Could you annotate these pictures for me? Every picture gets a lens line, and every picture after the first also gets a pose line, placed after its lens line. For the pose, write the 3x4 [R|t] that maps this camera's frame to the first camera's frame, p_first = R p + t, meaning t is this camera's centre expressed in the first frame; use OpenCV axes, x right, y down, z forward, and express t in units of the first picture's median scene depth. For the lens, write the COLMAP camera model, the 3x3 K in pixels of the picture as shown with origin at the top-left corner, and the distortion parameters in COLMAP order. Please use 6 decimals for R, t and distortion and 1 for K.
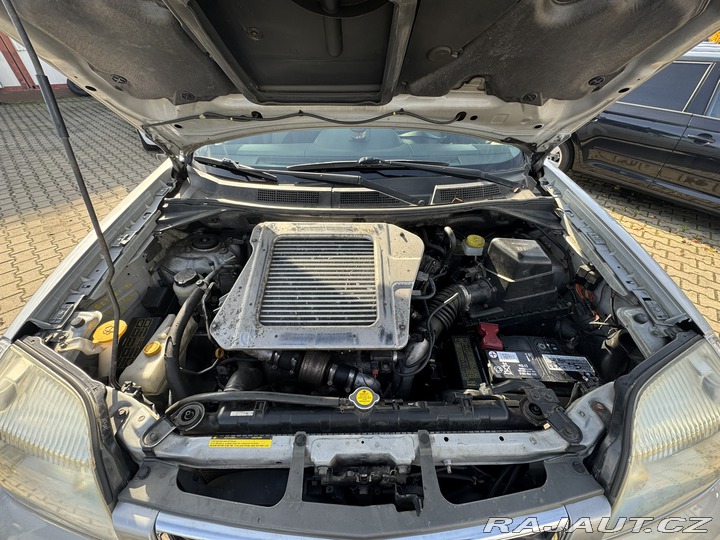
lens RADIAL K [[287.9, 0, 359.9], [0, 287.9, 269.3], [0, 0, 1]] dist [-0.001592, 0.000481]
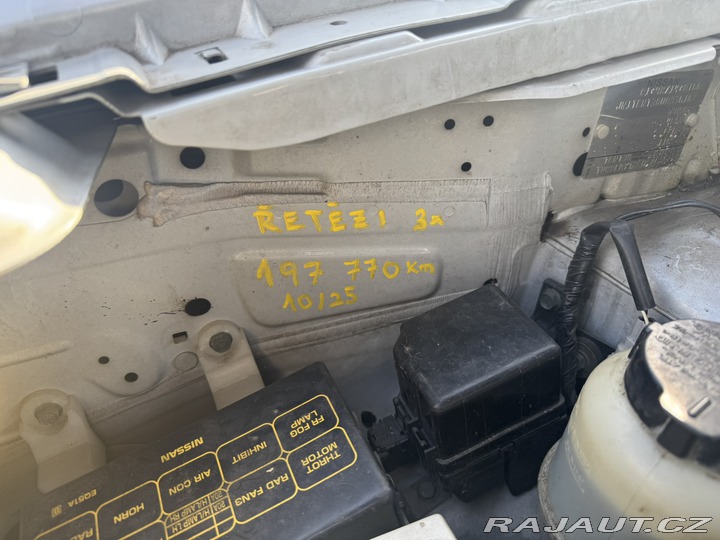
lens RADIAL K [[510.1, 0, 359.1], [0, 510.1, 275.3], [0, 0, 1]] dist [0.032512, -0.035078]
pose [[0.400113, 0.533356, -0.745279, -0.548995], [-0.589862, 0.772253, 0.235984, 0.033612], [0.701407, 0.345192, 0.623595, 0.770329]]
